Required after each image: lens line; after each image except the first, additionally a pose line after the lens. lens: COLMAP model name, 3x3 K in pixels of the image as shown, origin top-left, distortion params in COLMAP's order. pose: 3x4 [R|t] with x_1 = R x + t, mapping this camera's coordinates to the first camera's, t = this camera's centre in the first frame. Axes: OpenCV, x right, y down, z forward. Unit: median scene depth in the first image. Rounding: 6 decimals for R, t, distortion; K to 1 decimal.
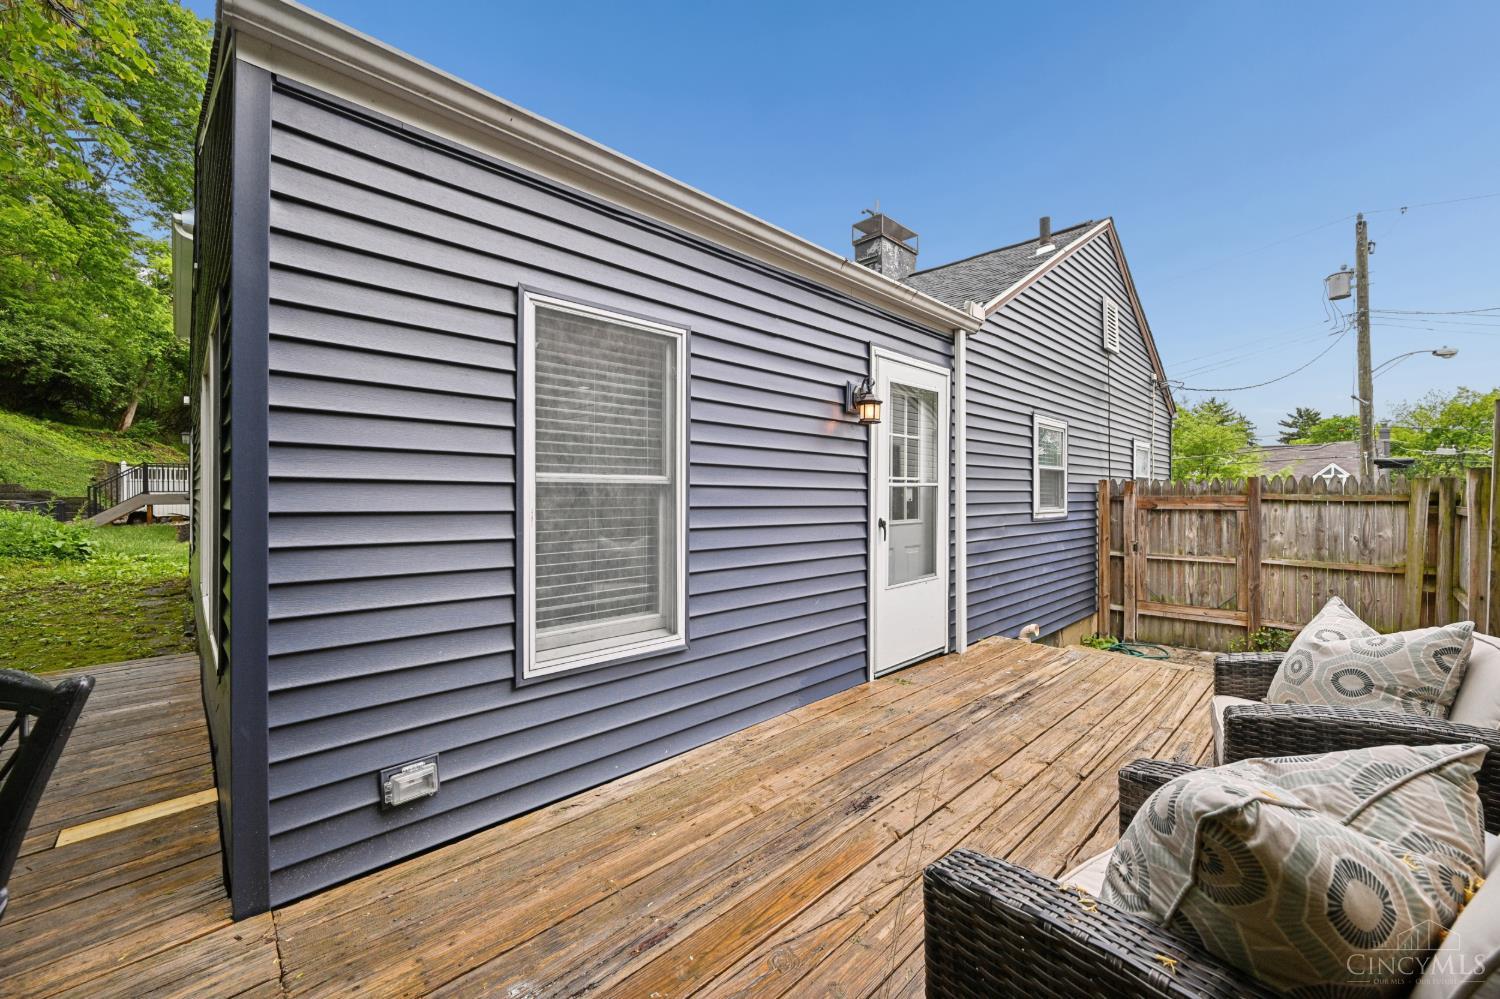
lens RADIAL K [[594.5, 0, 753.2], [0, 594.5, 492.6], [0, 0, 1]] dist [0.002325, 0.000067]
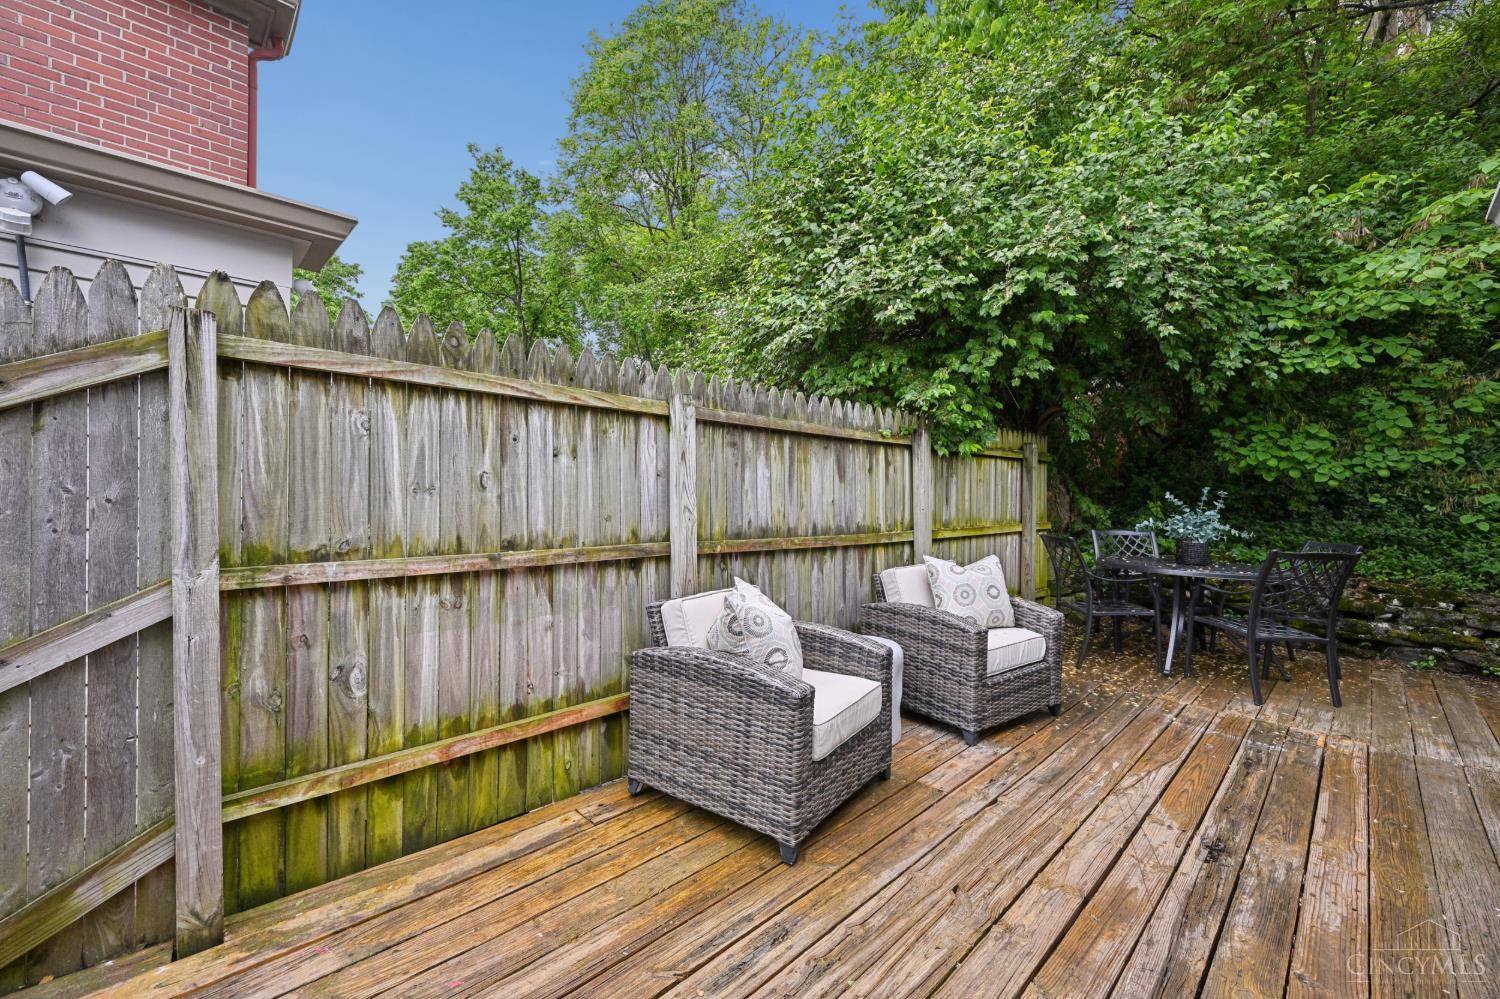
lens RADIAL K [[594.5, 0, 749.5], [0, 594.5, 500.3], [0, 0, 1]] dist [0.002325, 0.000067]
pose [[-0.999901, -0.013745, 0.003121, 0.860132], [-0.013702, 0.999820, 0.013153, -0.002613], [-0.003301, 0.013109, -0.999909, 1.834380]]
